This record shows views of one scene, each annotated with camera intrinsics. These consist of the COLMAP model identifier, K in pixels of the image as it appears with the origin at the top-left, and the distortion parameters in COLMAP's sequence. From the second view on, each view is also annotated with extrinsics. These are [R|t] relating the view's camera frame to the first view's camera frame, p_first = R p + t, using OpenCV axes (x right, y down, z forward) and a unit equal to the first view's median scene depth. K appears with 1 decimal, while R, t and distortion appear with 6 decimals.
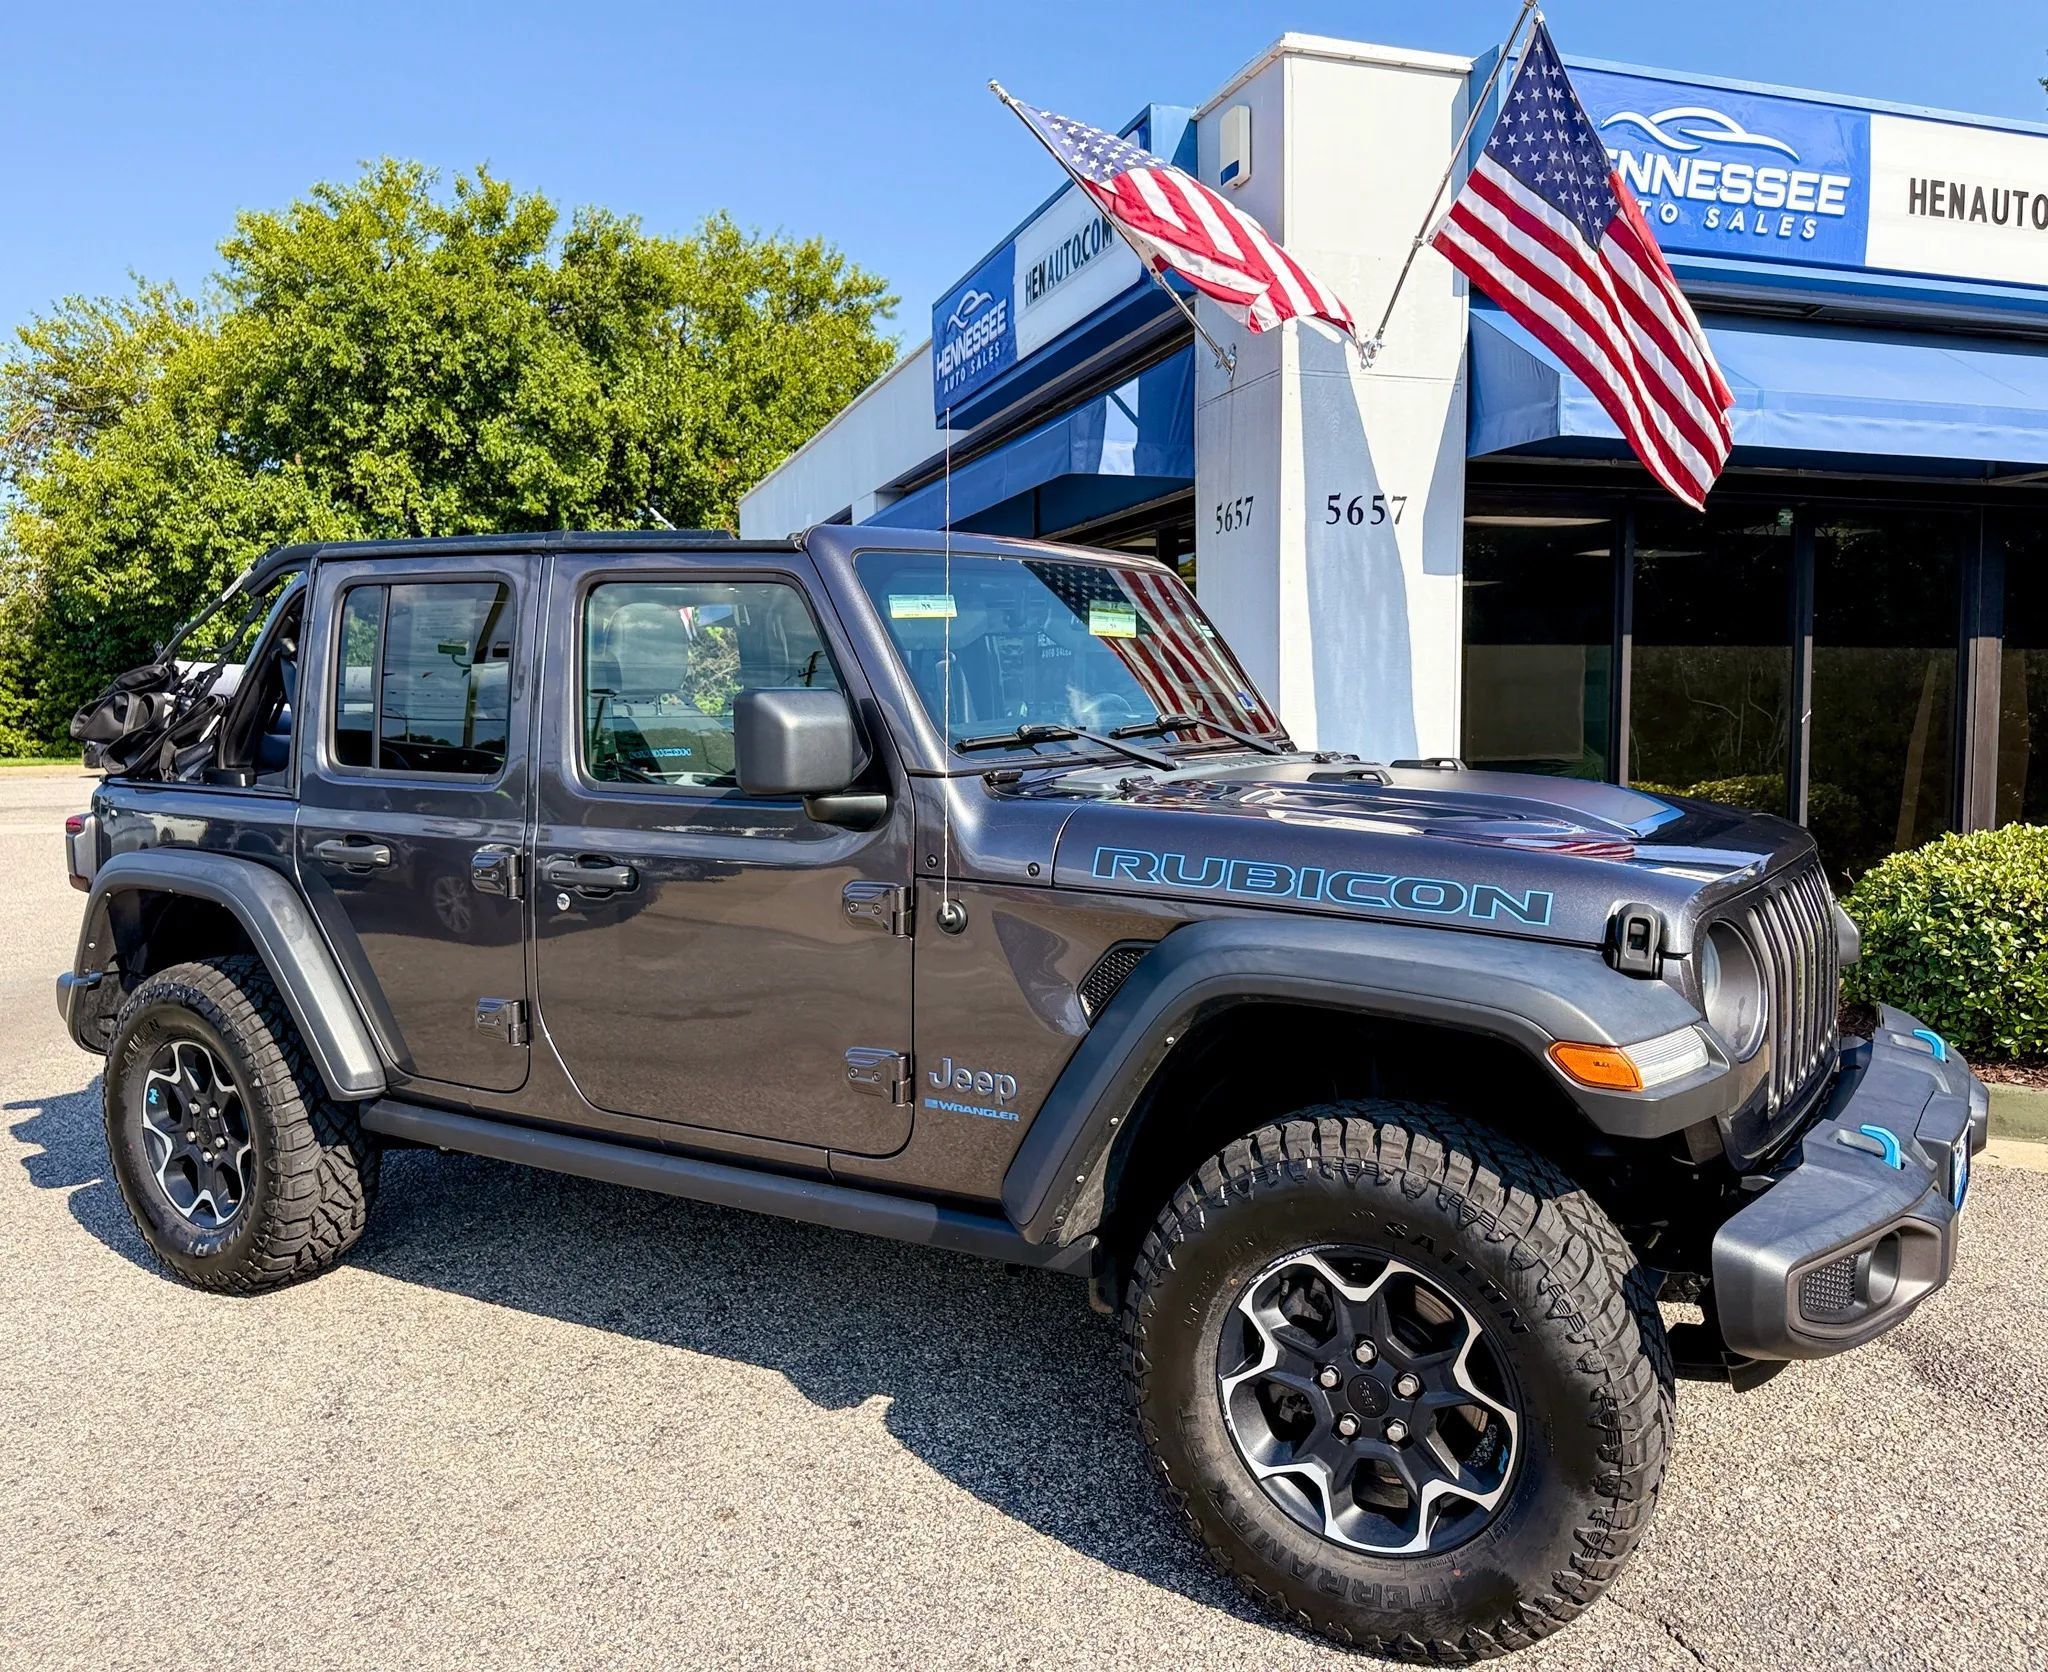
lens RADIAL K [[1686.5, 0, 1081.6], [0, 1686.5, 840.3], [0, 0, 1]] dist [0.031347, -0.041308]
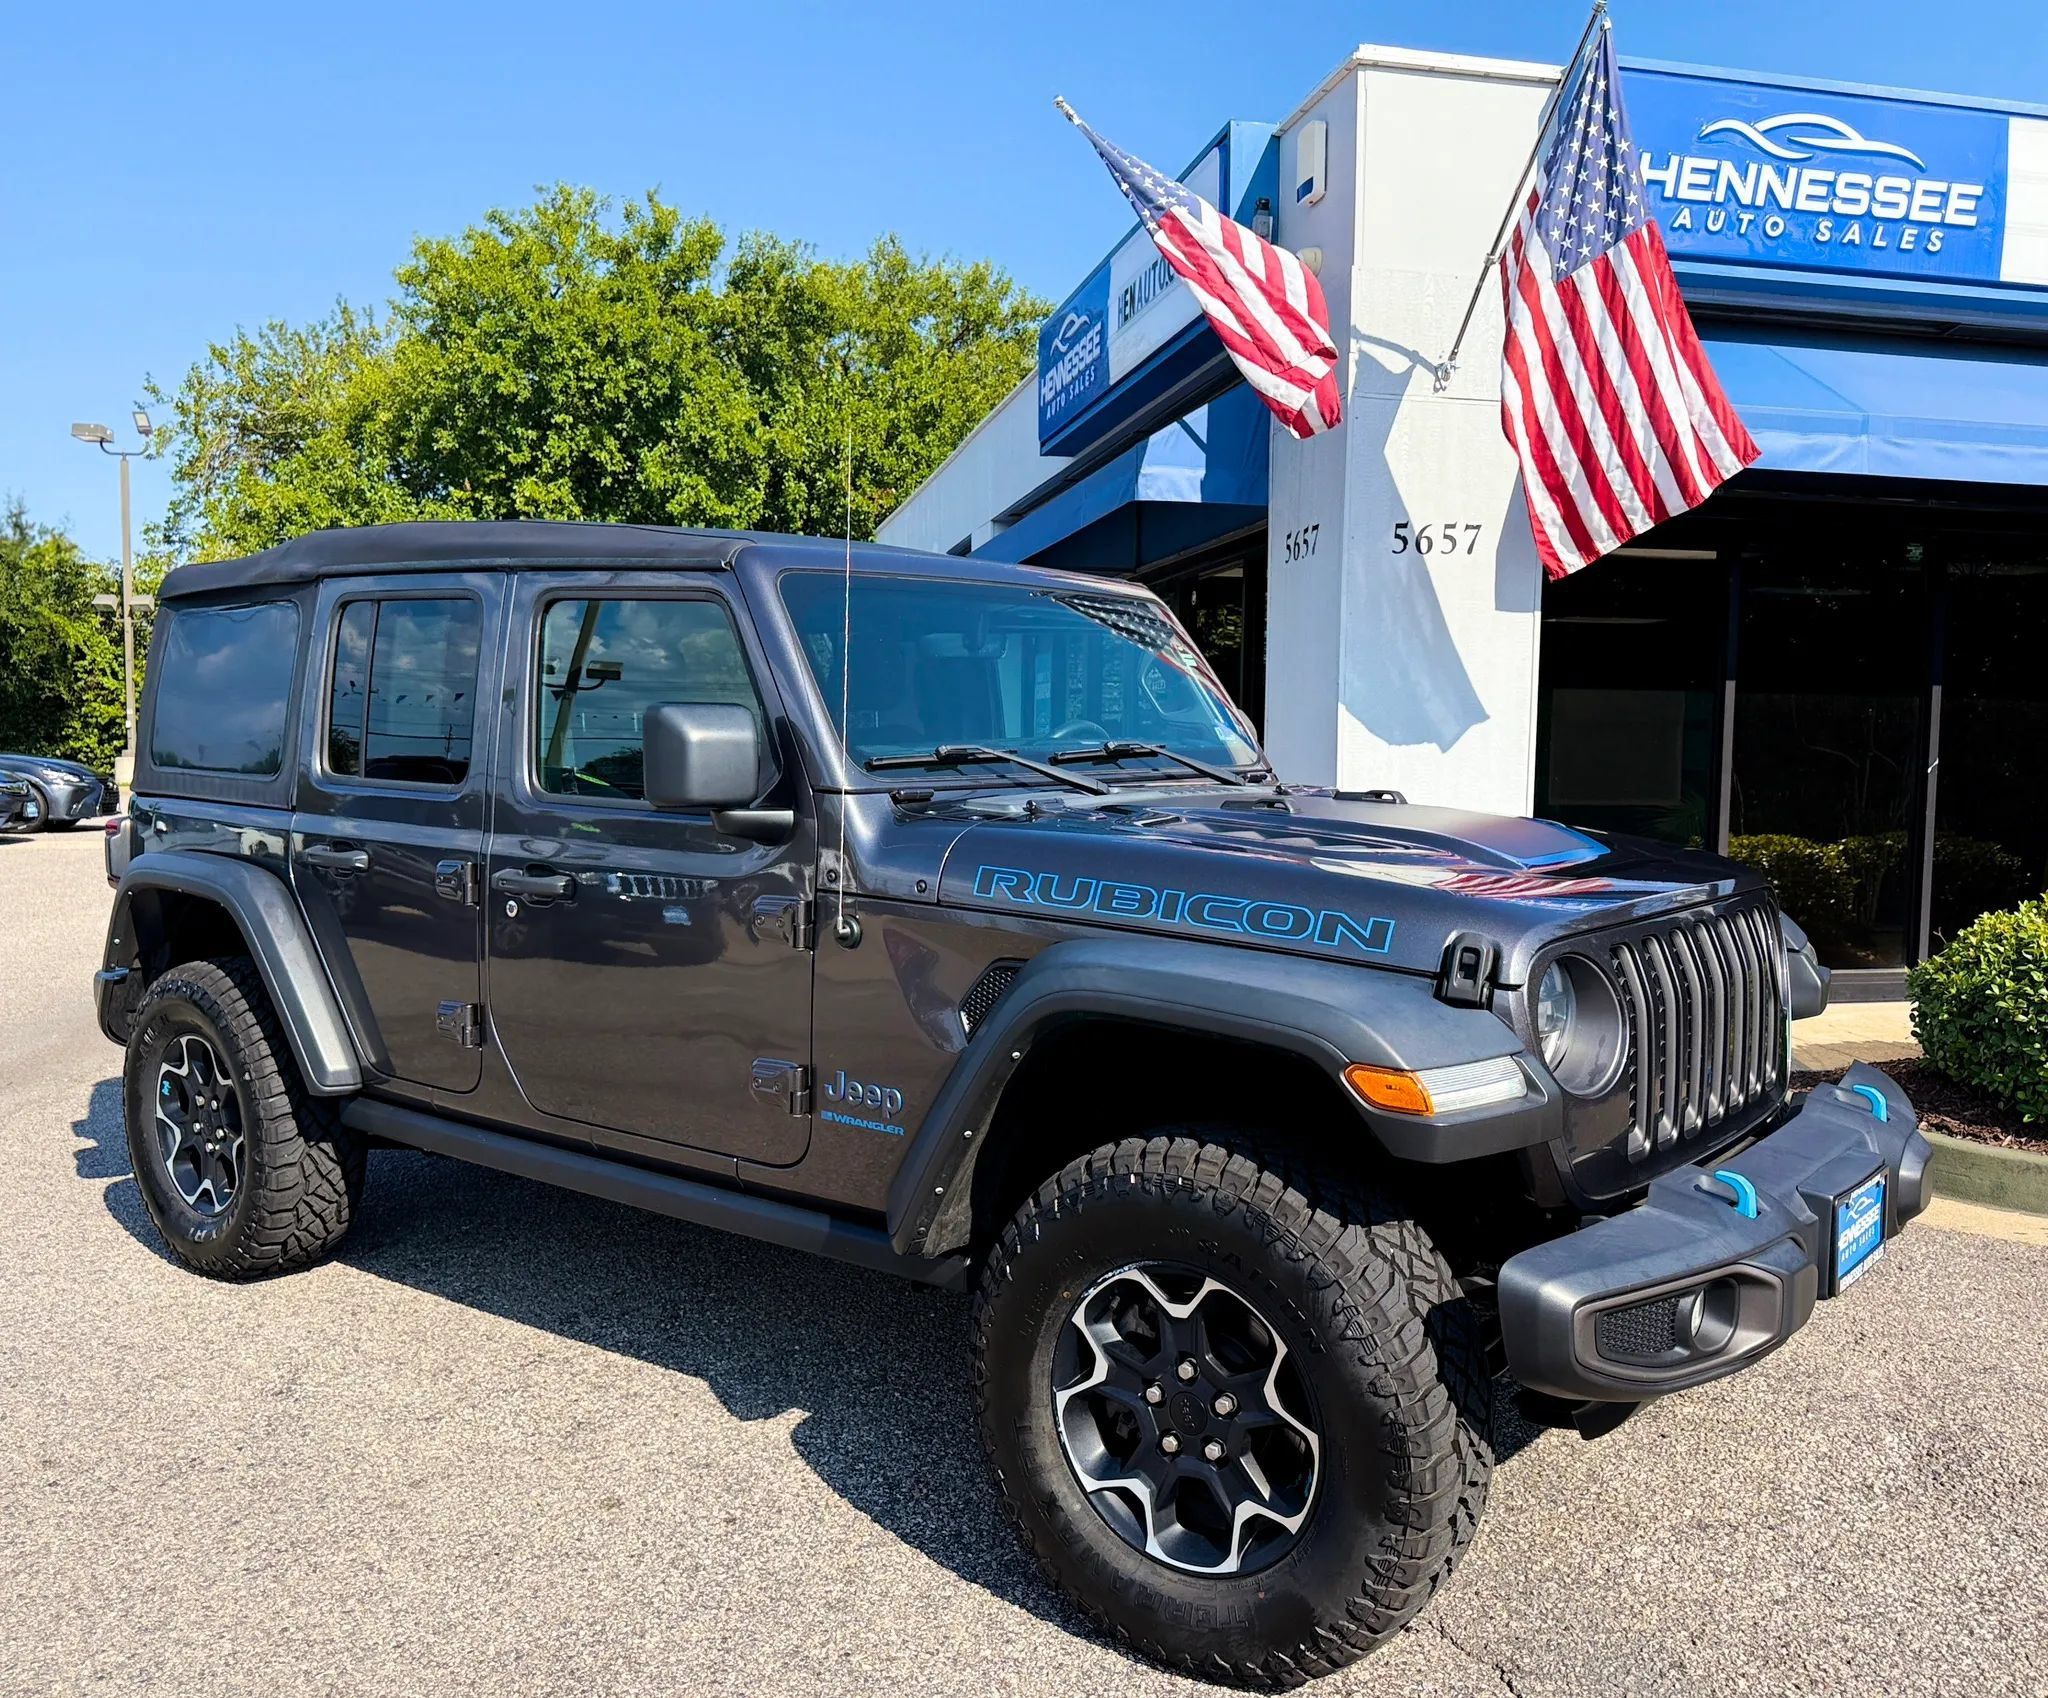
lens RADIAL K [[1757.9, 0, 1075.5], [0, 1757.9, 884.8], [0, 0, 1]] dist [0.055657, -0.076811]
pose [[0.993934, 0.028215, -0.106300, 0.089183], [-0.028387, 0.999597, -0.000103, 0.007054], [0.106255, 0.003120, 0.994334, -0.021478]]
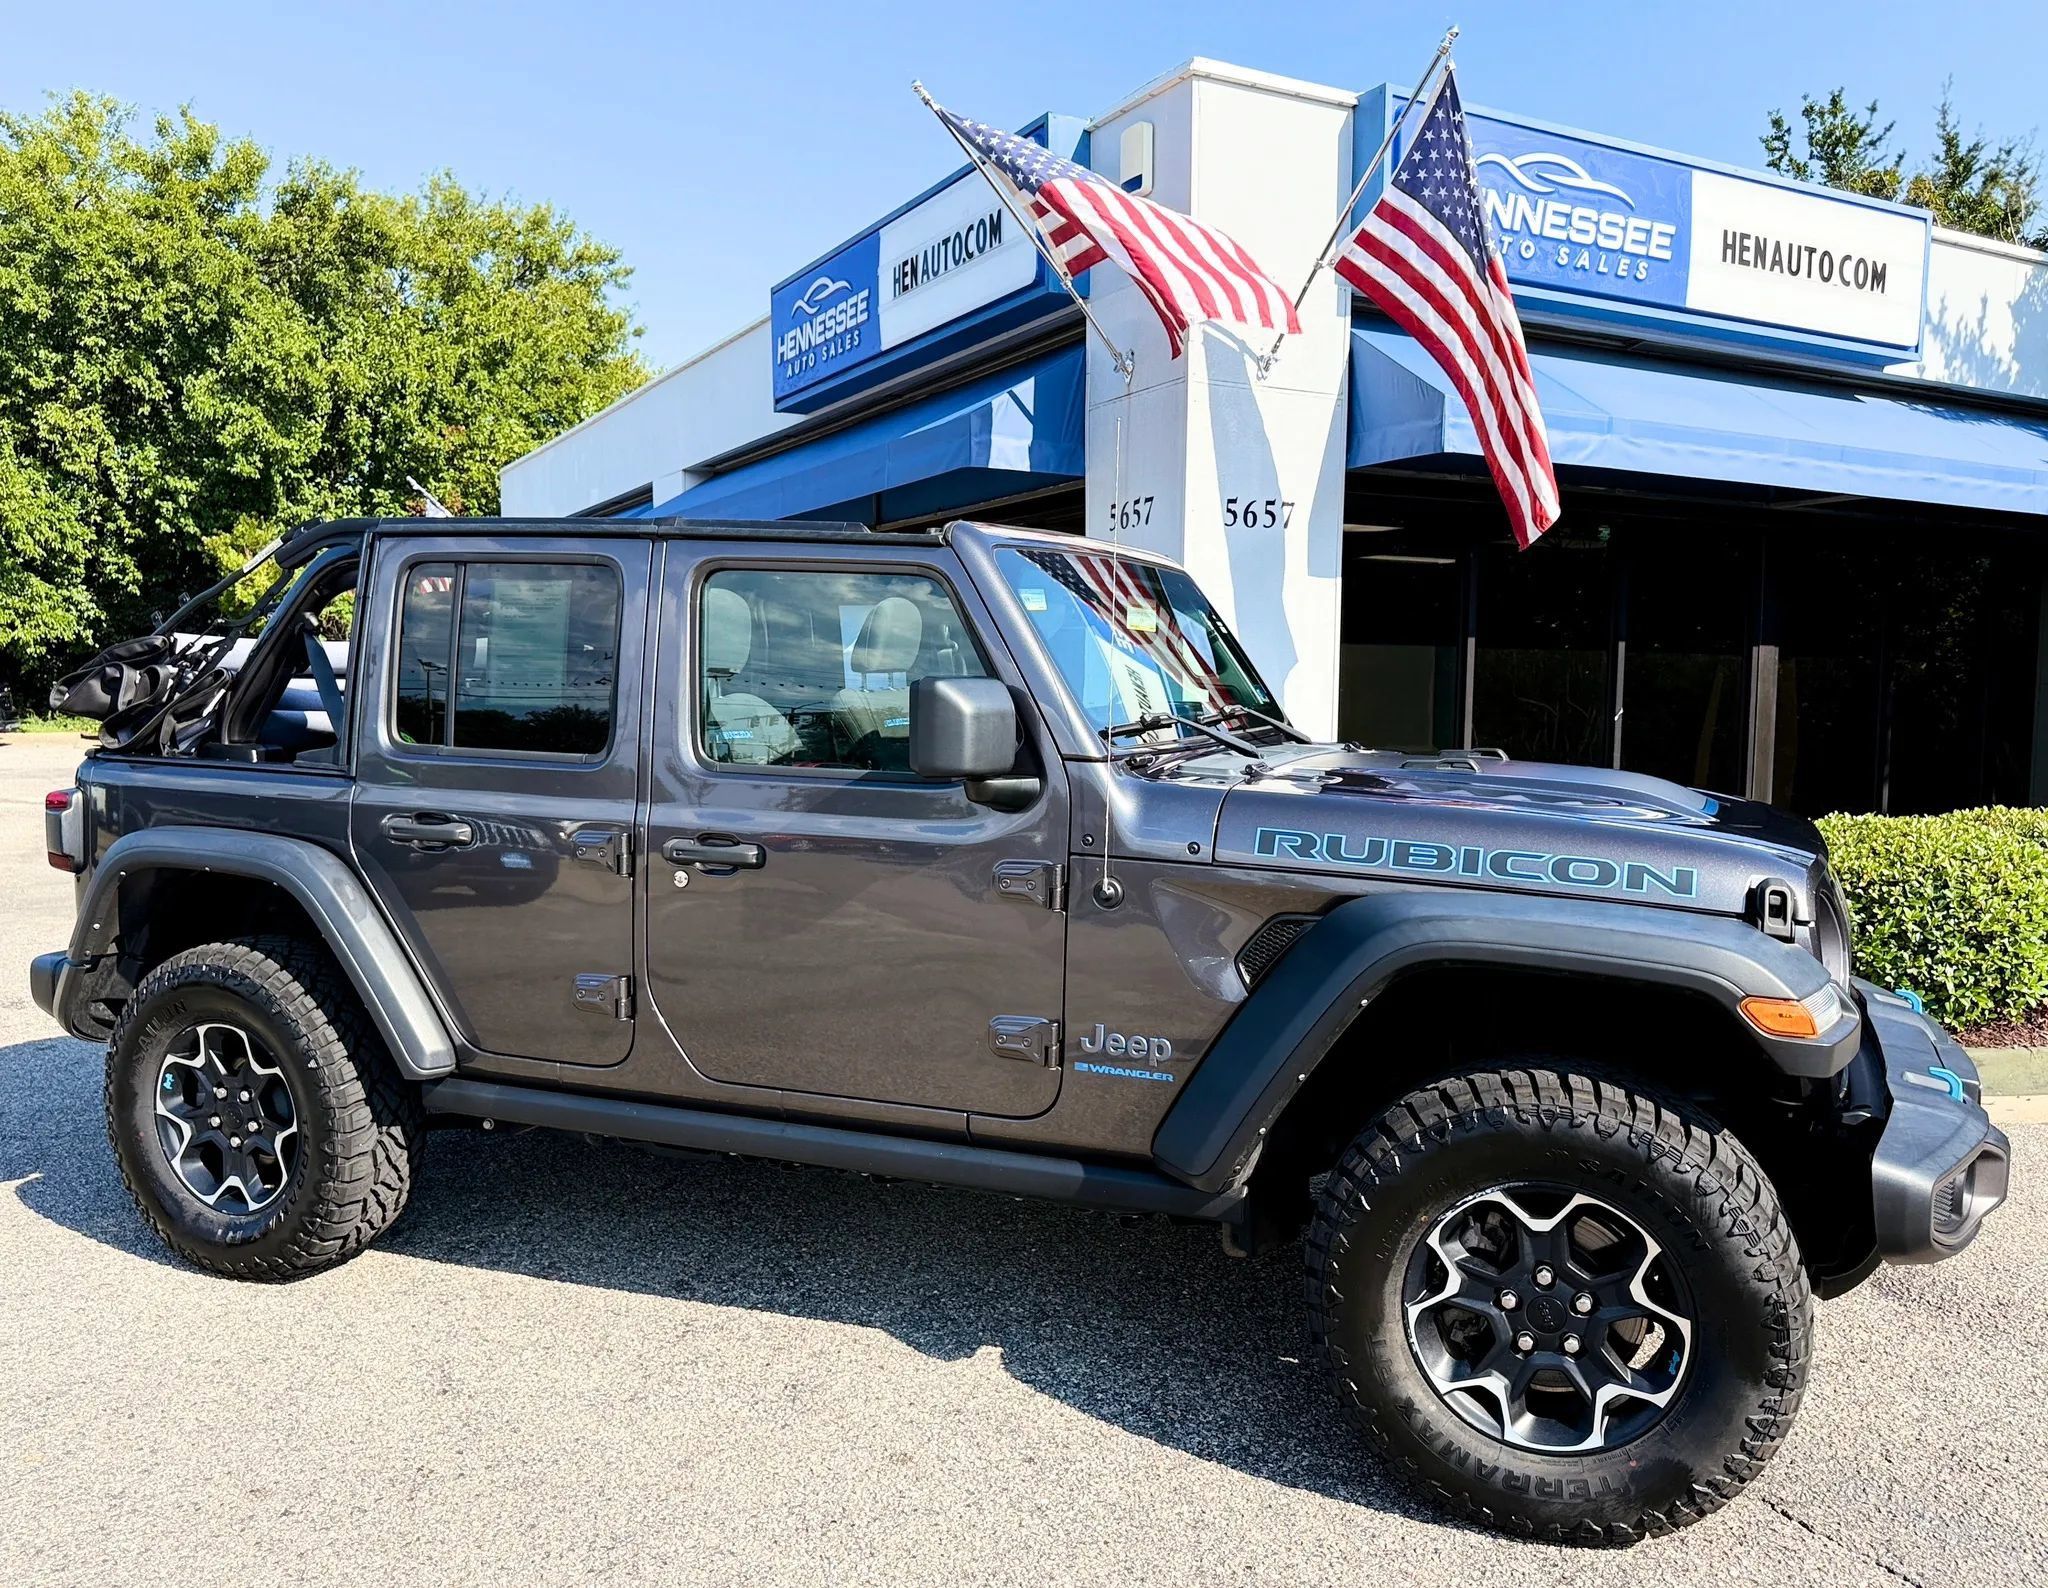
lens RADIAL K [[1676.7, 0, 1057.5], [0, 1676.7, 836.1], [0, 0, 1]] dist [0.022837, -0.033651]
pose [[0.986801, 0.003696, 0.161894, -0.145827], [-0.004754, 0.999970, 0.006148, 0.001710], [-0.161867, -0.006837, 0.986789, -0.022297]]
